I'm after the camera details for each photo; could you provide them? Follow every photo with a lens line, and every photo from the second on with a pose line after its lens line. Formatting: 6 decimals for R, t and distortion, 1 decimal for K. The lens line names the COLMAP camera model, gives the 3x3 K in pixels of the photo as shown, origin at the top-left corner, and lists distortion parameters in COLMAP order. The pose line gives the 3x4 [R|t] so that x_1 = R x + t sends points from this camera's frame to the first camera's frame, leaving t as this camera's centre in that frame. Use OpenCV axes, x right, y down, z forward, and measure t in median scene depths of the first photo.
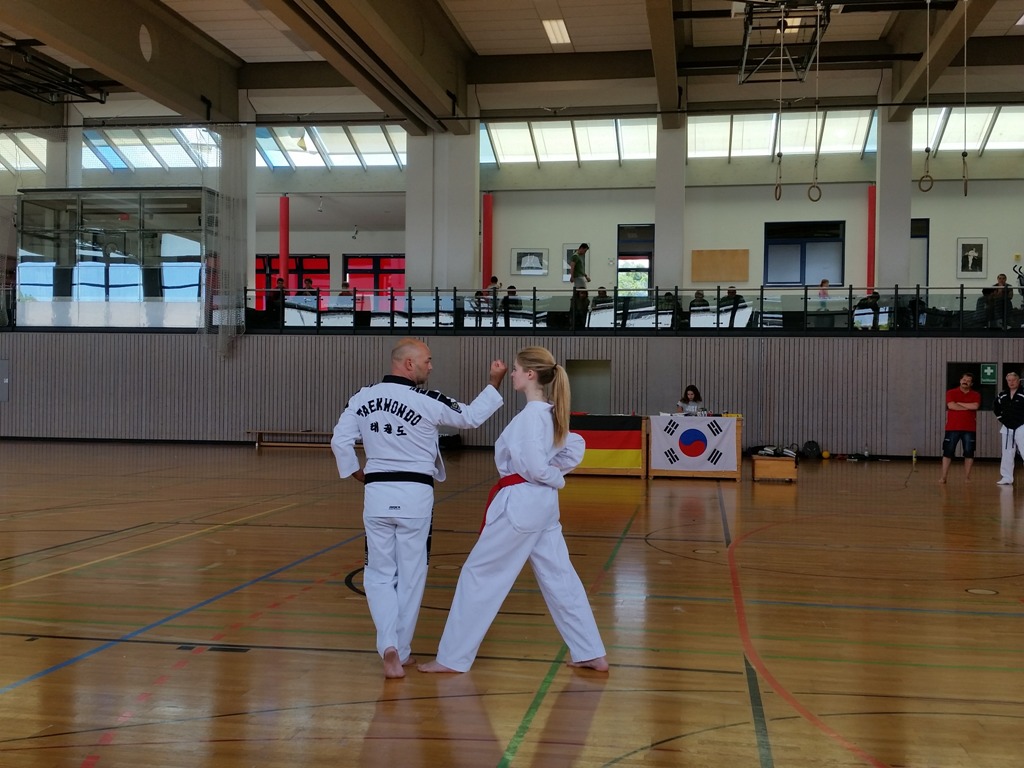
lens RADIAL K [[1091.6, 0, 512.0], [0, 1091.6, 384.0], [0, 0, 1]] dist [0.211240, -0.522807]
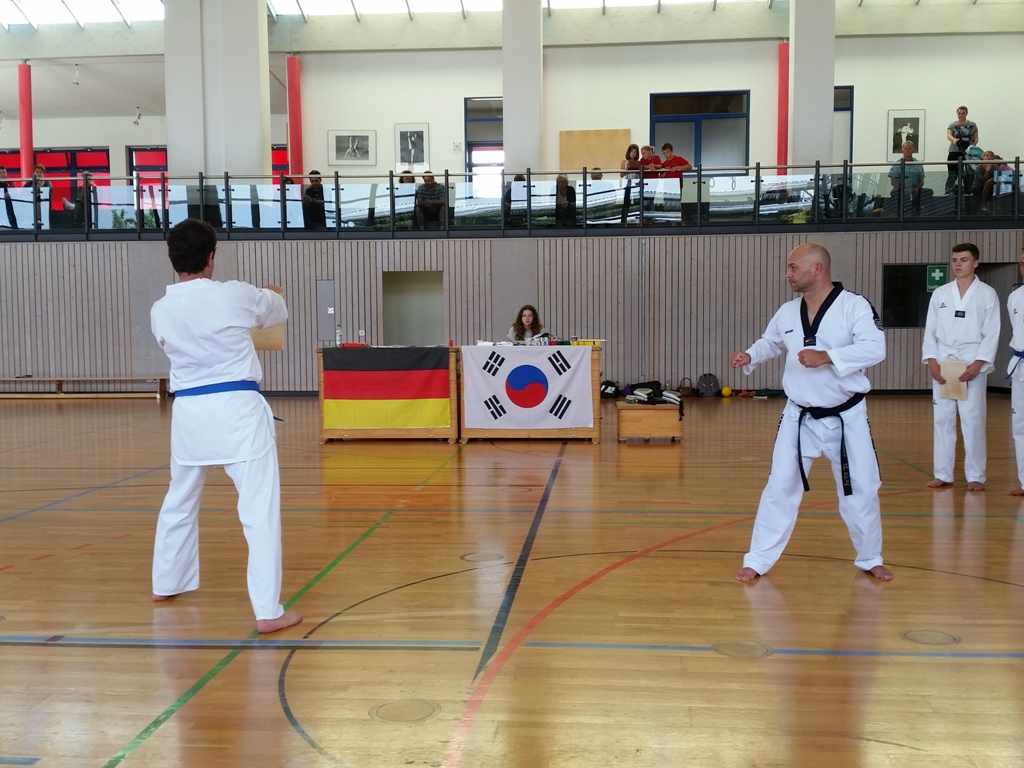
lens RADIAL K [[1091.6, 0, 512.0], [0, 1091.6, 384.0], [0, 0, 1]] dist [0.211240, -0.522807]
pose [[0.996418, -0.025125, 0.080748, 0.073230], [0.019961, 0.997741, 0.064137, 0.007453], [-0.082177, -0.062295, 0.994669, 0.251303]]
